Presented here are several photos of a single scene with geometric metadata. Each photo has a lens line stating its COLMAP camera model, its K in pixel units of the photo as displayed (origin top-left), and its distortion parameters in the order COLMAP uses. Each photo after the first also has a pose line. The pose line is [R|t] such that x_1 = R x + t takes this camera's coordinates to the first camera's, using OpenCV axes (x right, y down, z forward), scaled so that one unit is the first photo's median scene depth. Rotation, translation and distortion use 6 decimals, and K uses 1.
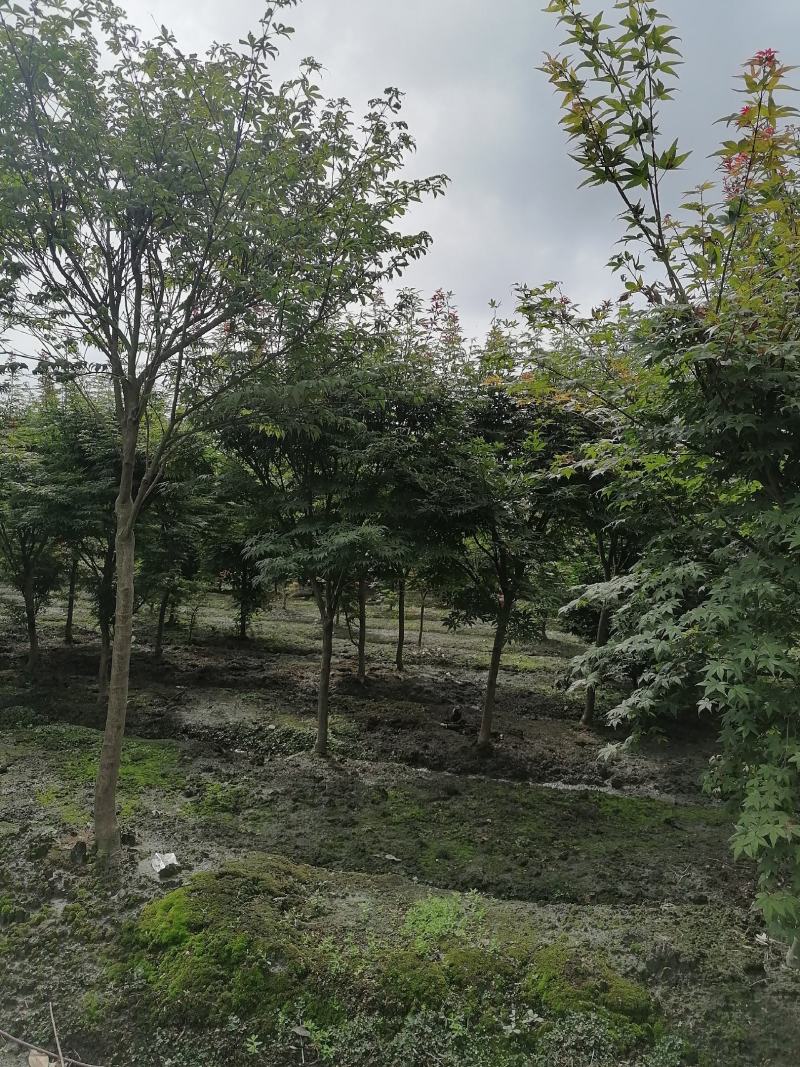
lens RADIAL K [[772.1, 0, 400.0], [0, 772.1, 533.5], [0, 0, 1]] dist [0.000075, -0.042900]
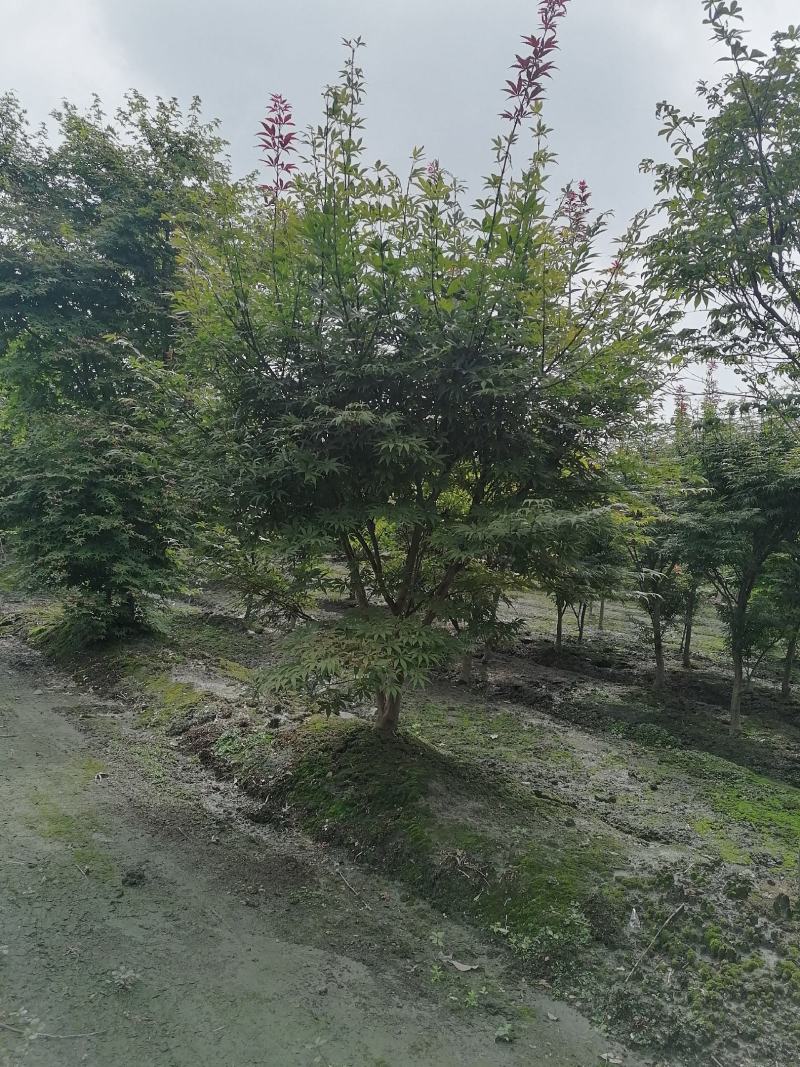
lens RADIAL K [[772.1, 0, 400.0], [0, 772.1, 533.5], [0, 0, 1]] dist [0.000075, -0.042900]
pose [[0.724453, 0.010300, -0.689247, -0.108506], [-0.033603, 0.999227, -0.020387, -0.011478], [0.688505, 0.037930, 0.724239, -0.032681]]
